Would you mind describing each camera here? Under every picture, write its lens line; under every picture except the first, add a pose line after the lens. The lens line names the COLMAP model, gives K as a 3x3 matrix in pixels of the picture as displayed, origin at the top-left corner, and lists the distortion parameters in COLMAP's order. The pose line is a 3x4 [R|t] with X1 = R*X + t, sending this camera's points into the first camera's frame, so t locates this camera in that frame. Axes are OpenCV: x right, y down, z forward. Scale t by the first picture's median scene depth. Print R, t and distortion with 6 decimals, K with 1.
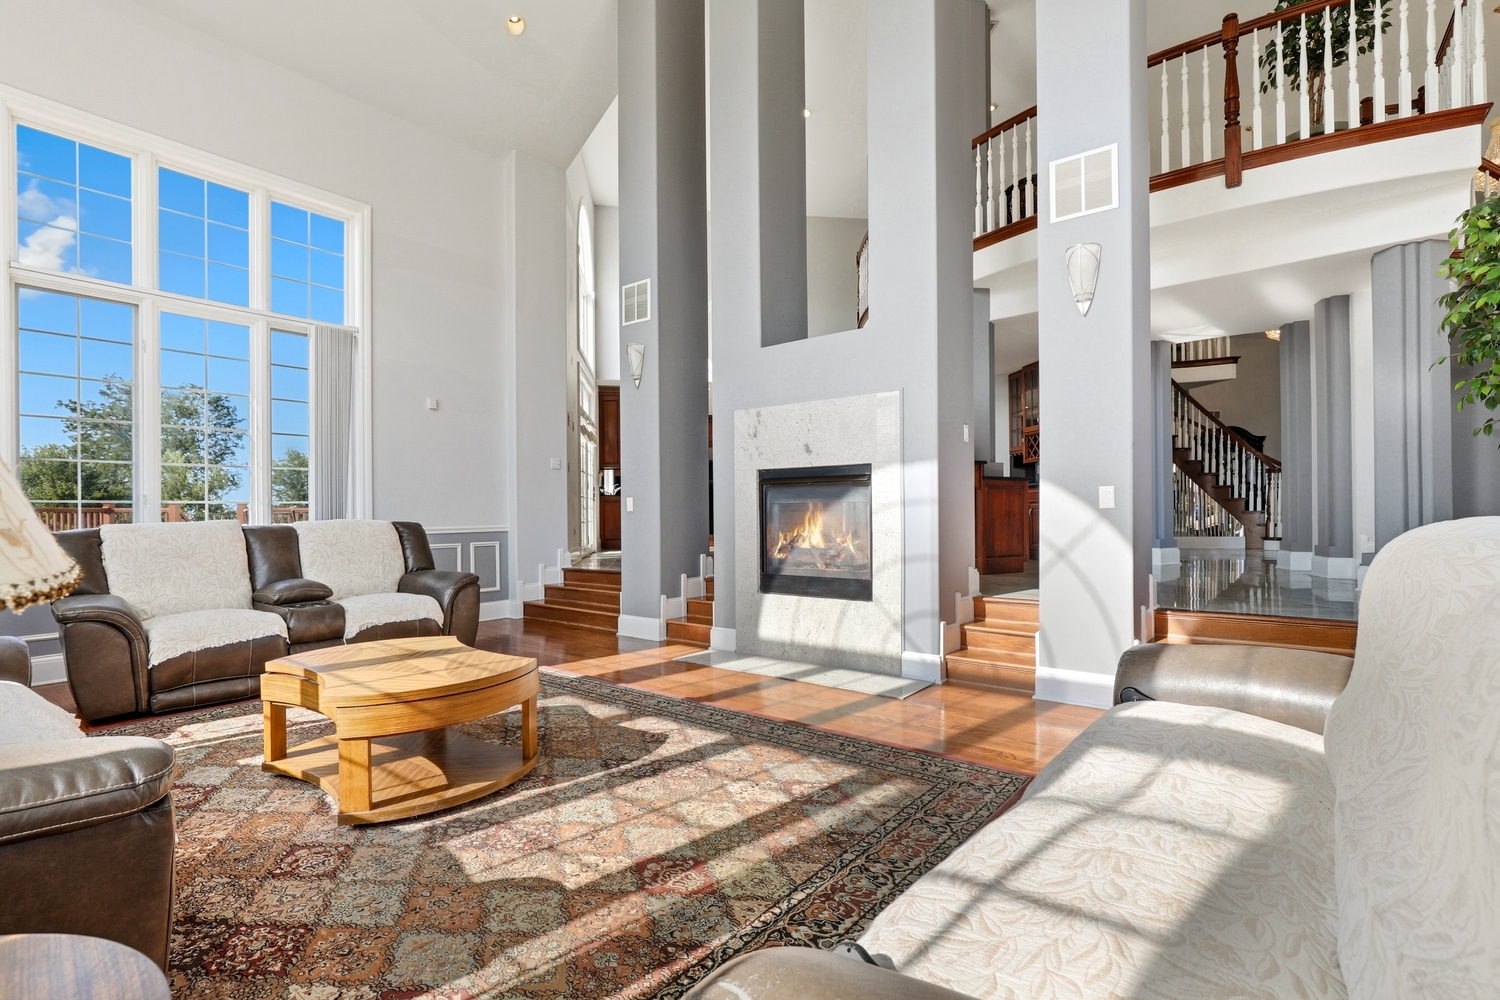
lens RADIAL K [[695.9, 0, 752.0], [0, 695.9, 506.0], [0, 0, 1]] dist [-0.014138, 0.004825]
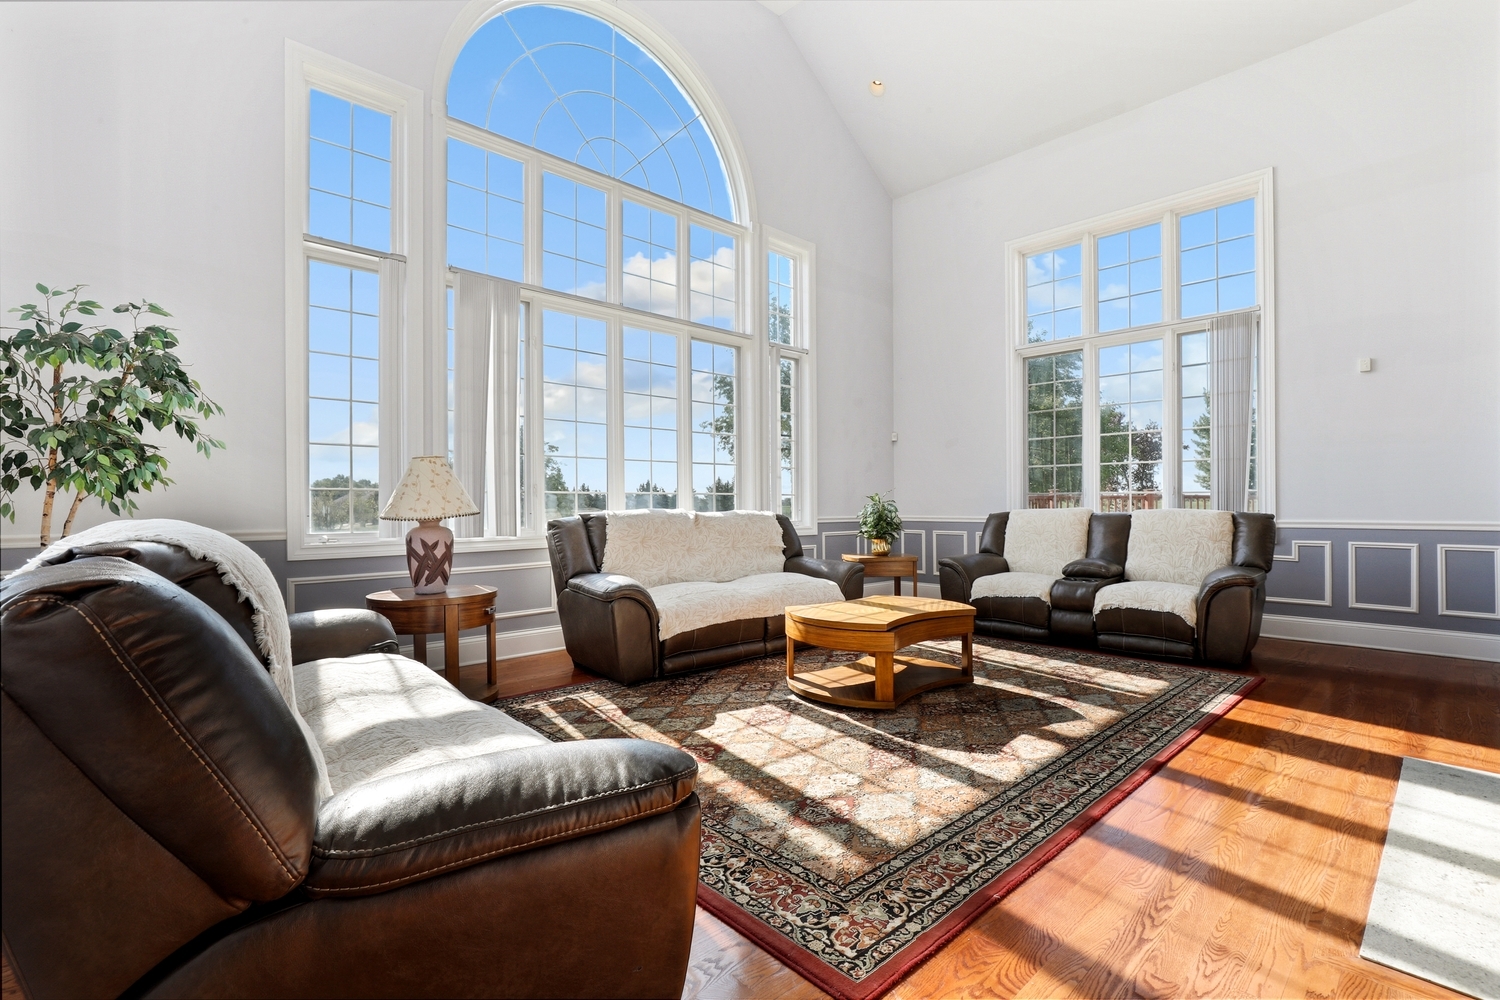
lens RADIAL K [[695.9, 0, 753.8], [0, 695.9, 498.8], [0, 0, 1]] dist [-0.014138, 0.004825]
pose [[-0.161296, -0.005171, -0.986892, 0.983749], [0.006918, 0.999956, -0.006370, 0.013426], [0.986882, -0.007855, -0.161253, 1.039503]]
